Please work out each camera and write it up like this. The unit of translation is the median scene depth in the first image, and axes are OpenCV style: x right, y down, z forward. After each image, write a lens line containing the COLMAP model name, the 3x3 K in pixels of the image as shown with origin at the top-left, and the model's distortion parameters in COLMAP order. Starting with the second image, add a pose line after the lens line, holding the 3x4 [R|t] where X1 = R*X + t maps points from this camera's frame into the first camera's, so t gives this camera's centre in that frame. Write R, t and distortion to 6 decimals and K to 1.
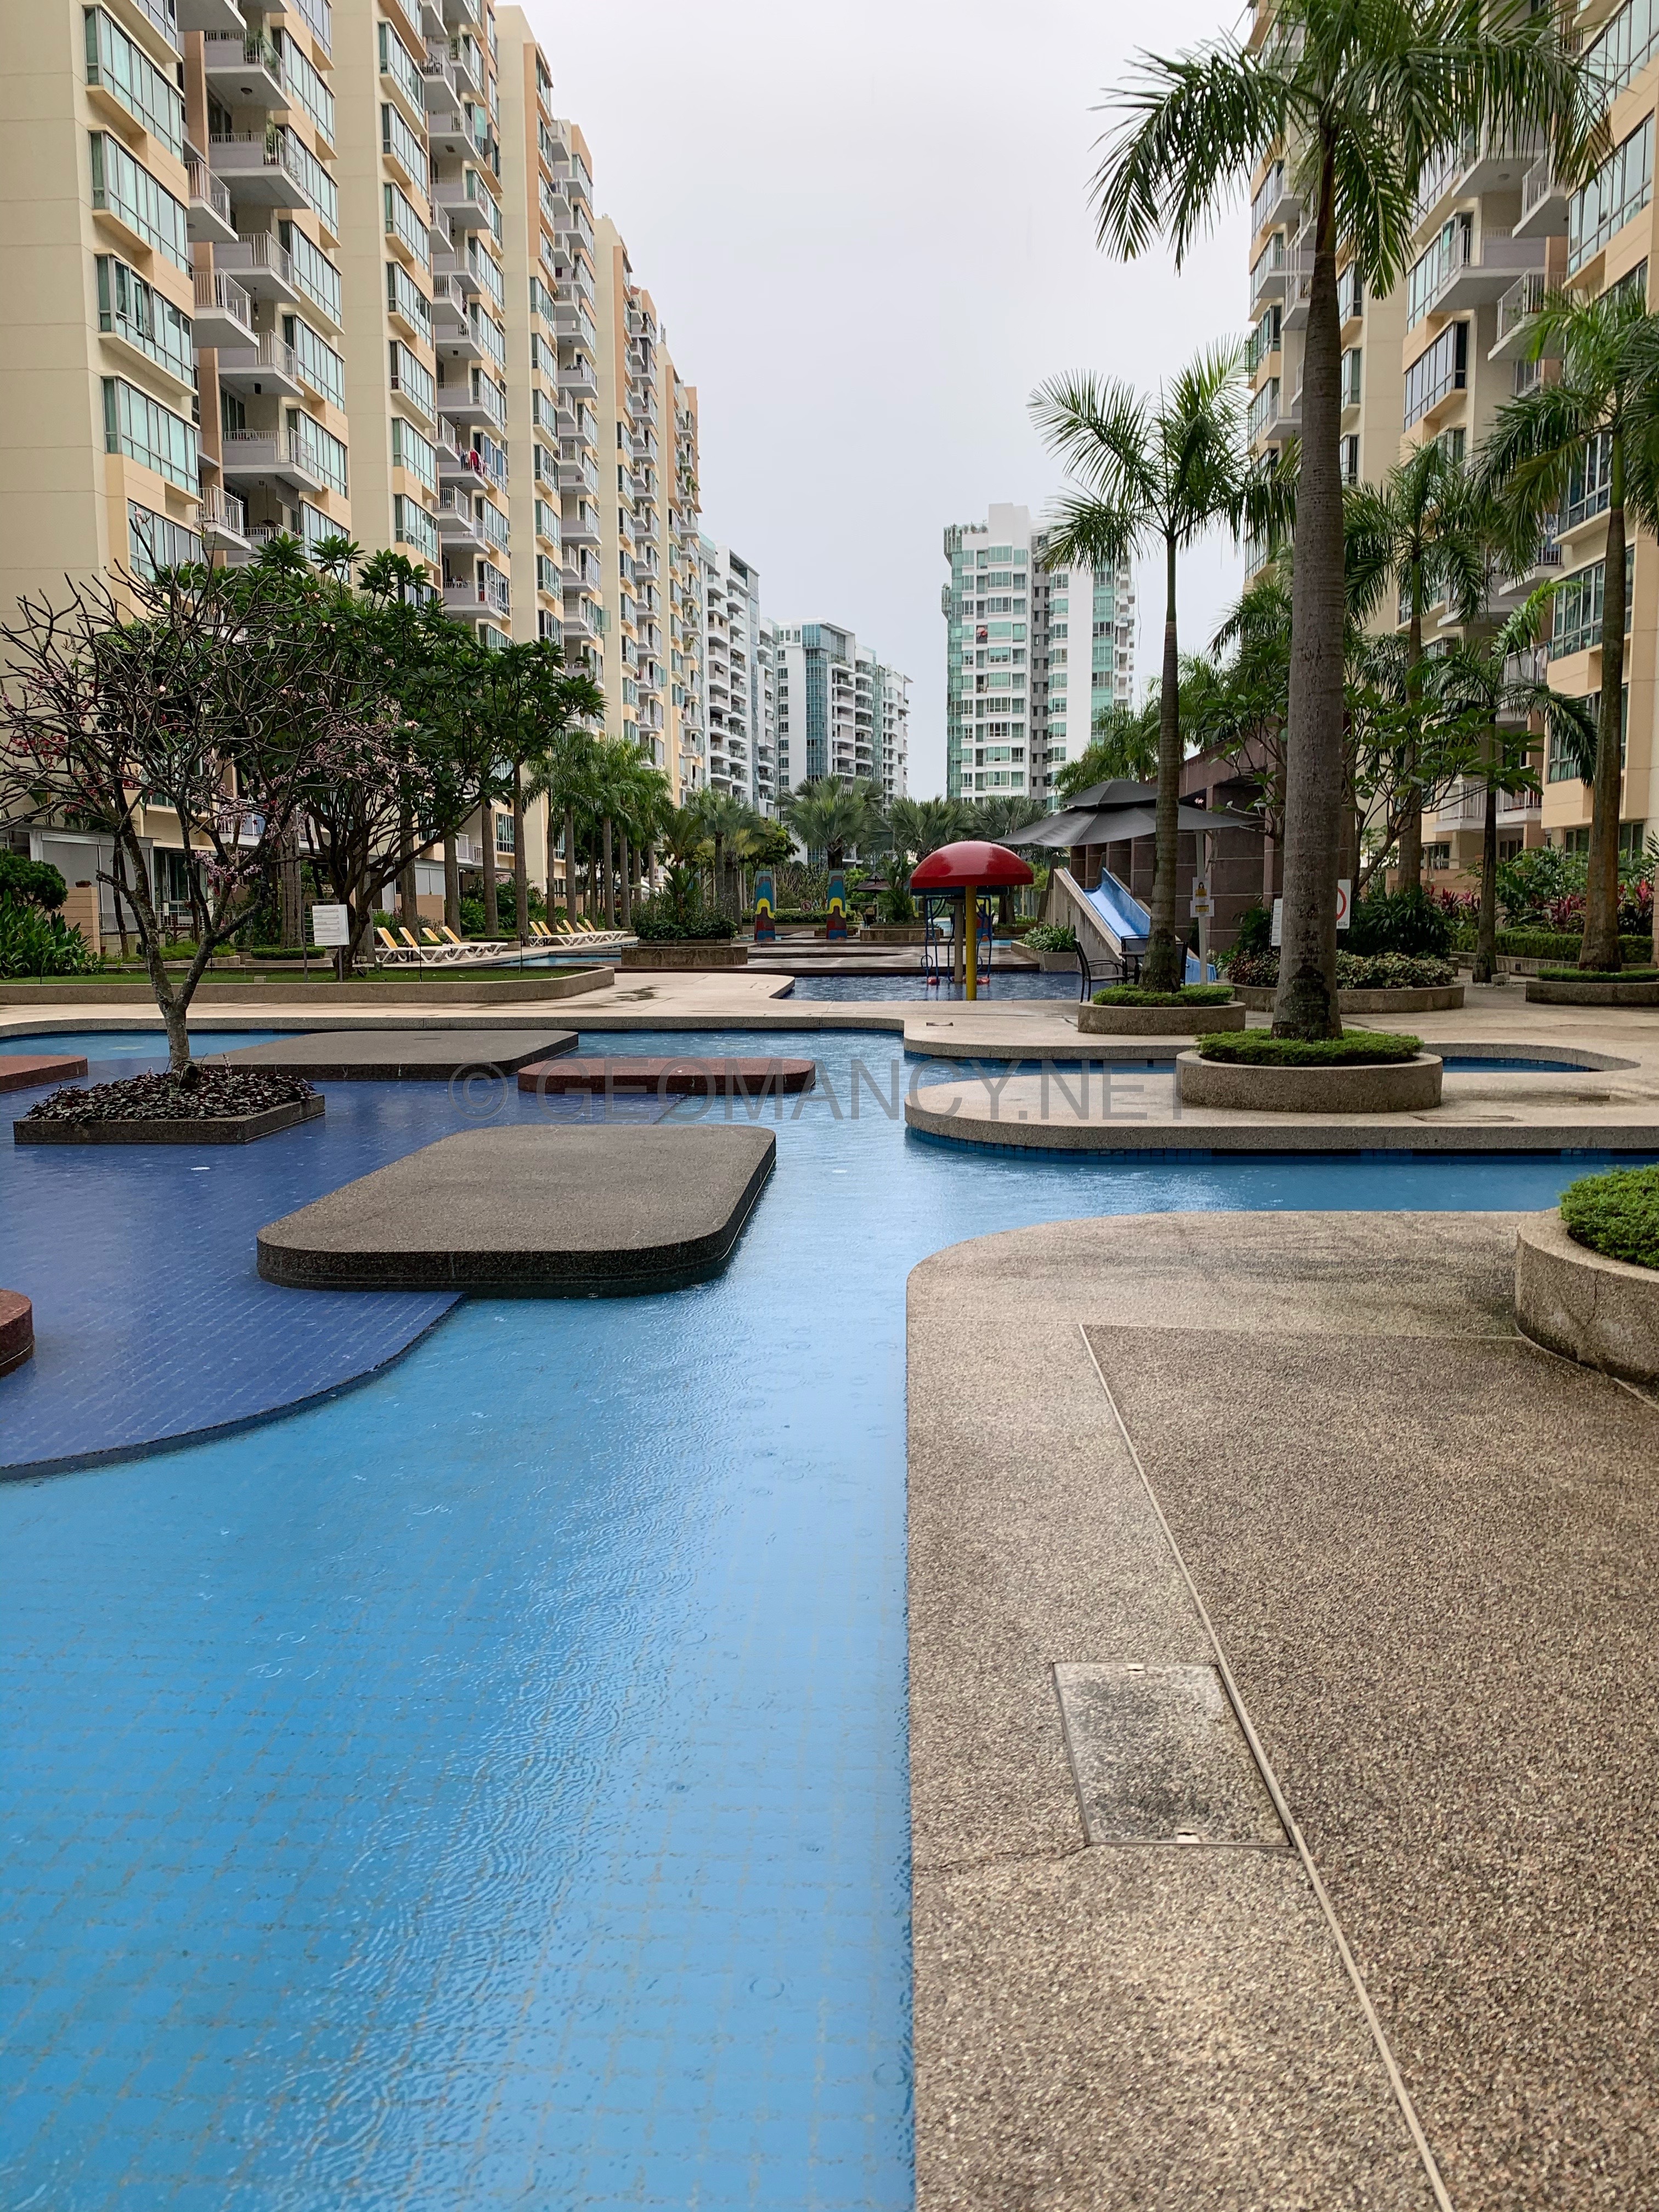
lens RADIAL K [[1658.3, 0, 829.5], [0, 1658.3, 1106.0], [0, 0, 1]] dist [0.015396, -0.018256]
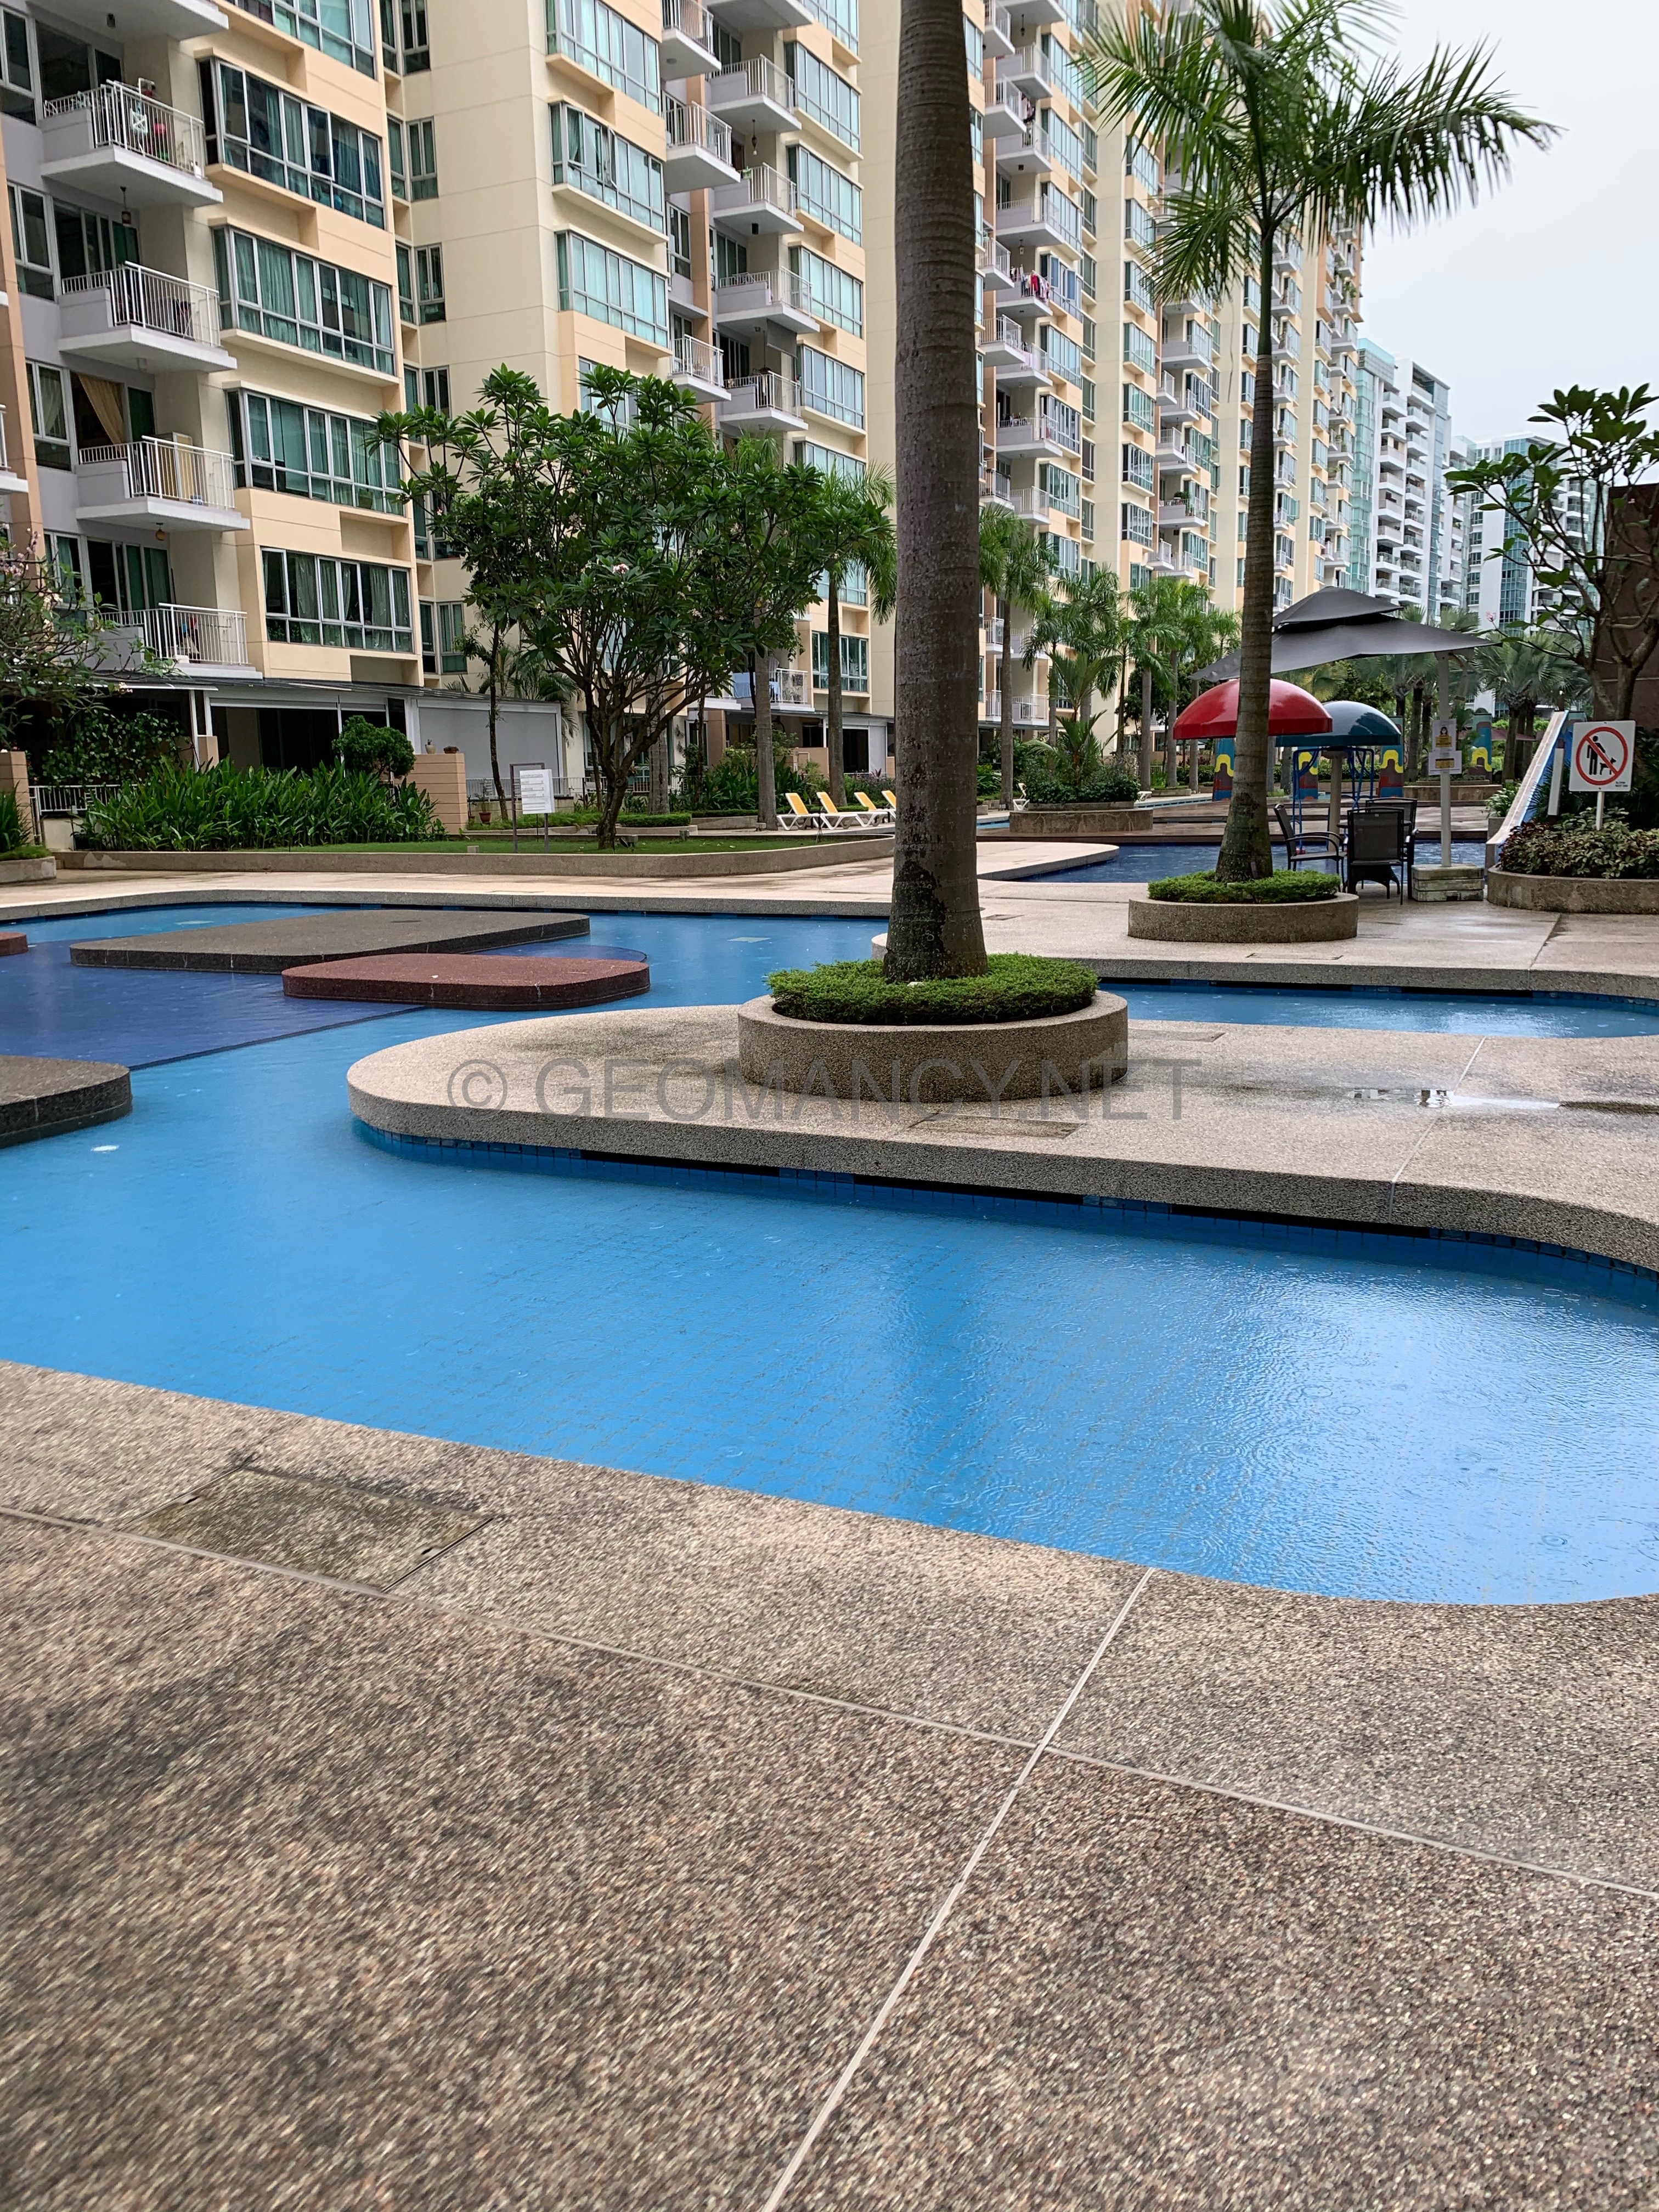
lens RADIAL K [[1620.7, 0, 913.0], [0, 1620.7, 1142.1], [0, 0, 1]] dist [0.000046, -0.006133]
pose [[0.931178, 0.070439, -0.357695, 0.064602], [-0.030029, 0.992642, 0.117304, -0.006471], [0.363326, -0.098490, 0.926442, 0.051464]]
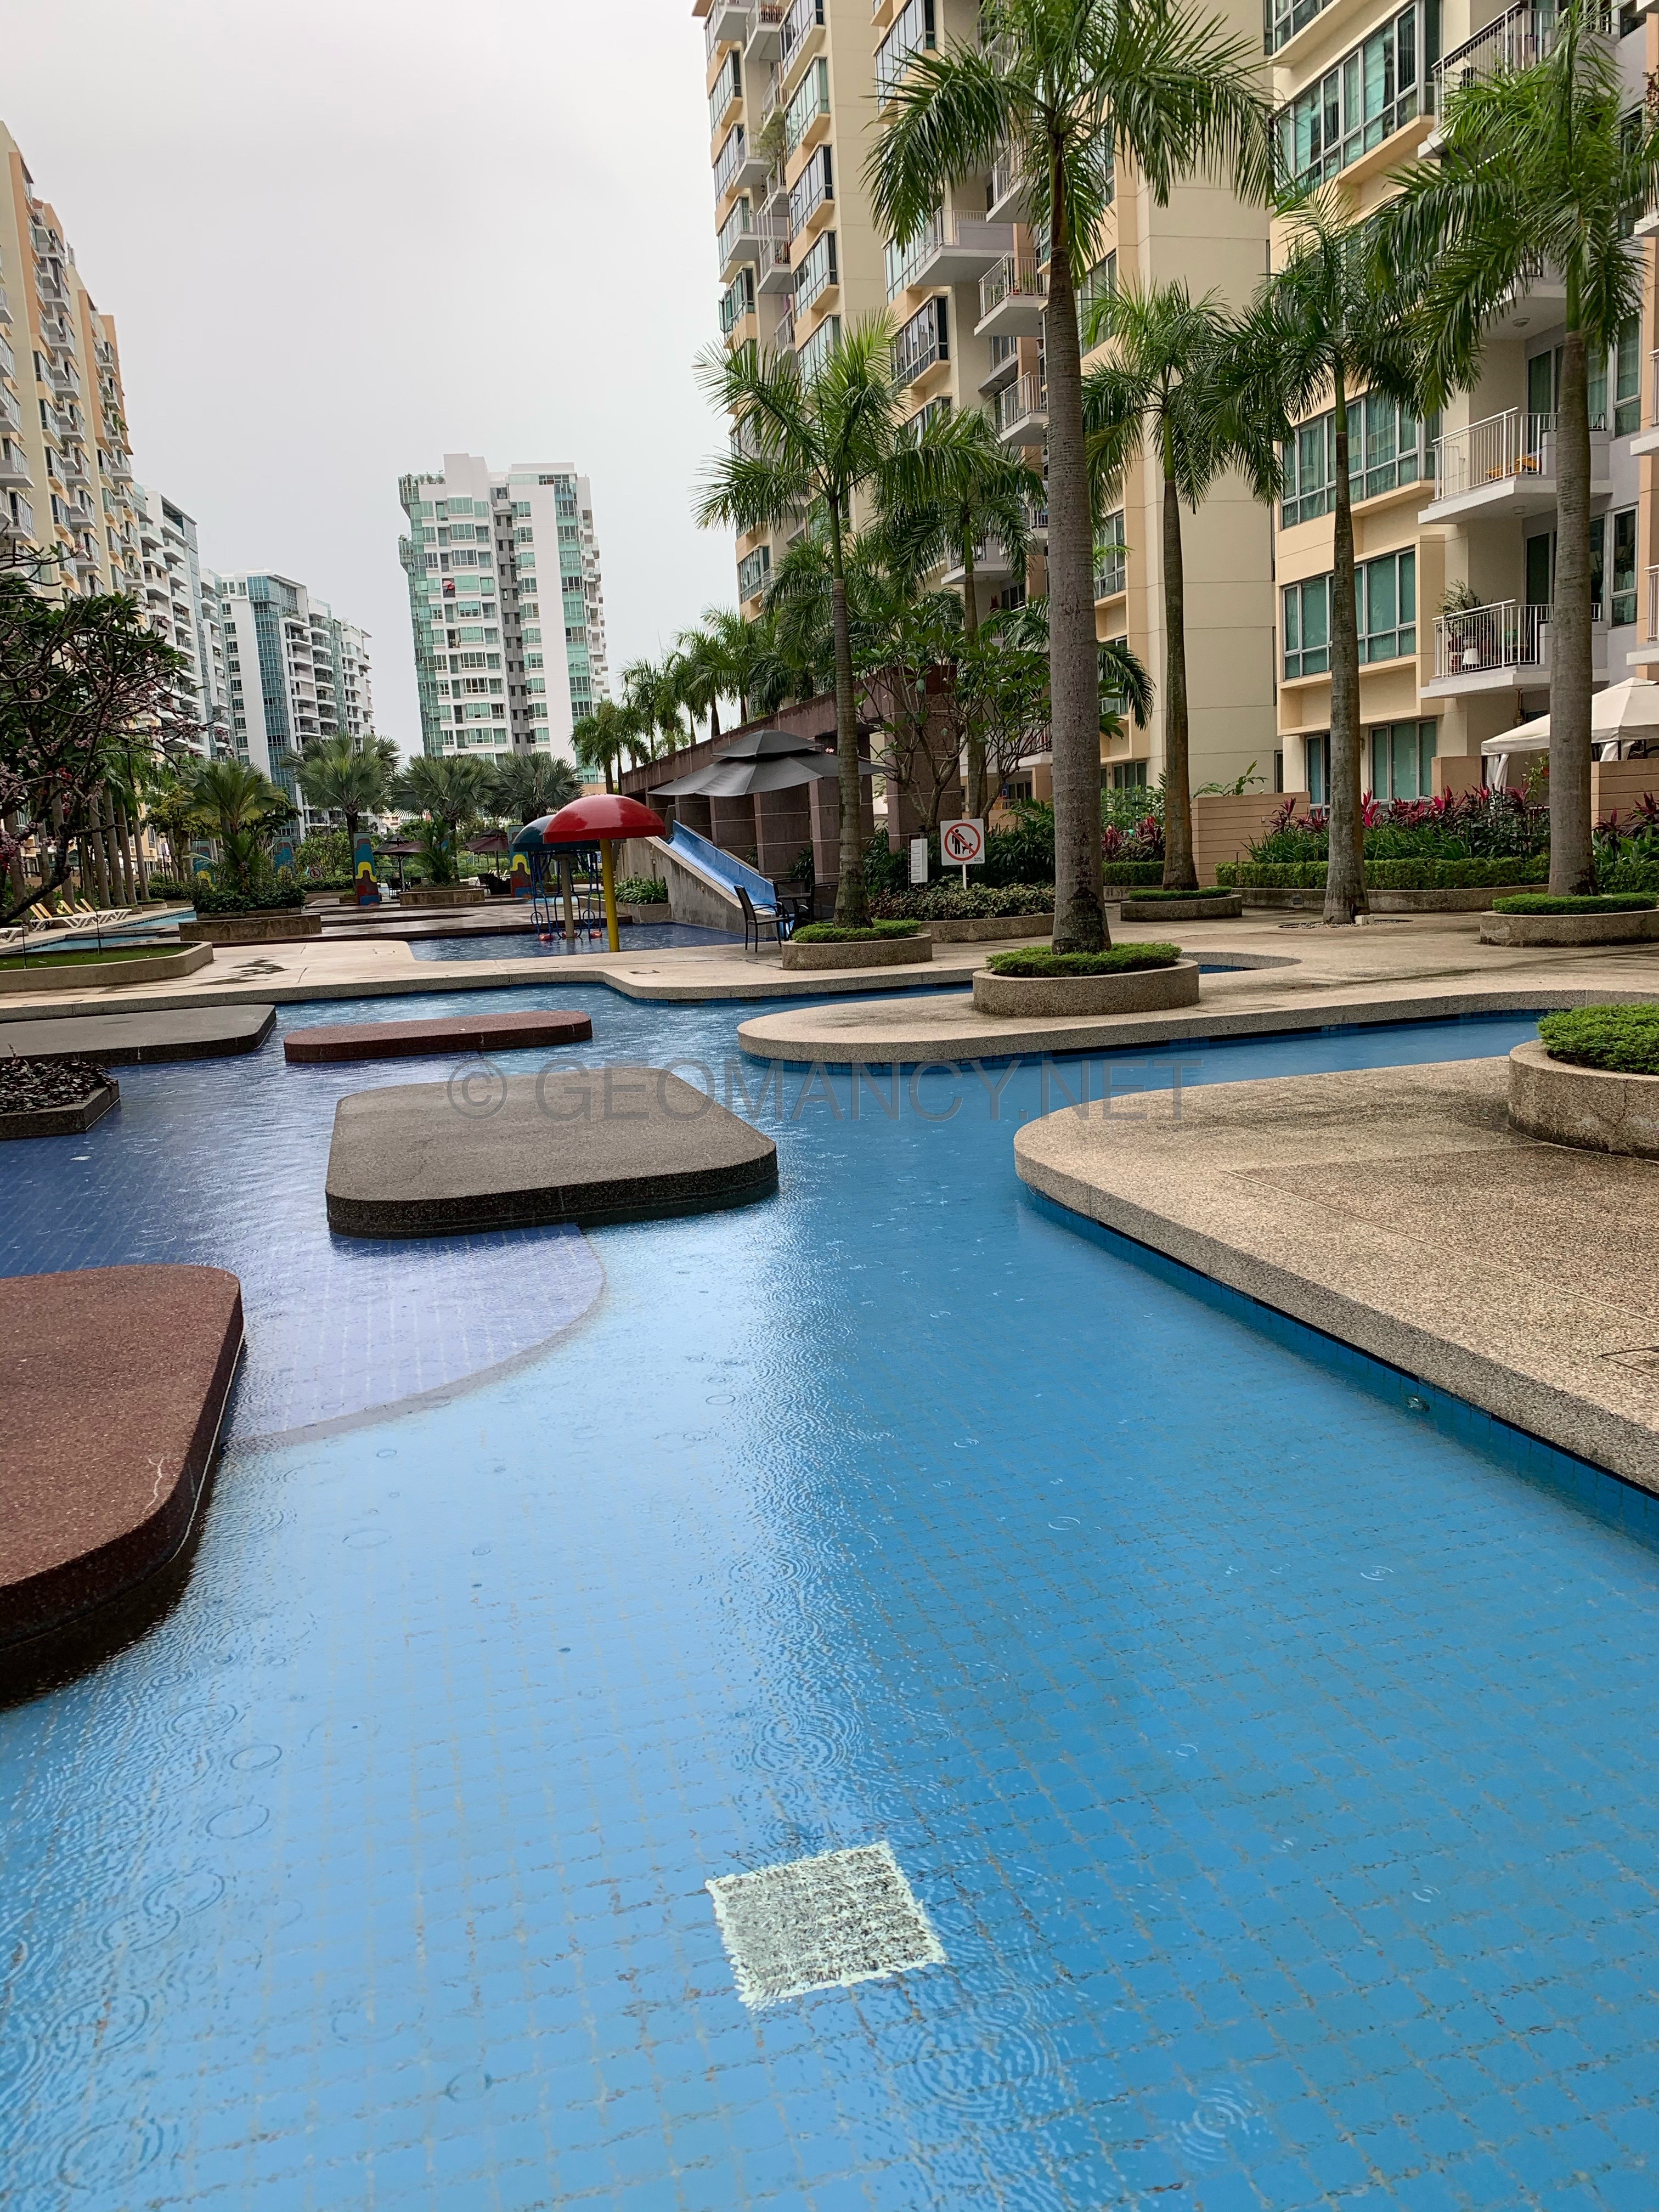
lens RADIAL K [[1658.3, 0, 829.5], [0, 1658.3, 1106.0], [0, 0, 1]] dist [0.015396, -0.018256]
pose [[0.950270, -0.089724, 0.298221, -0.025259], [0.082172, 0.995901, 0.037792, 0.000802], [-0.300390, -0.011407, 0.953748, -0.003269]]
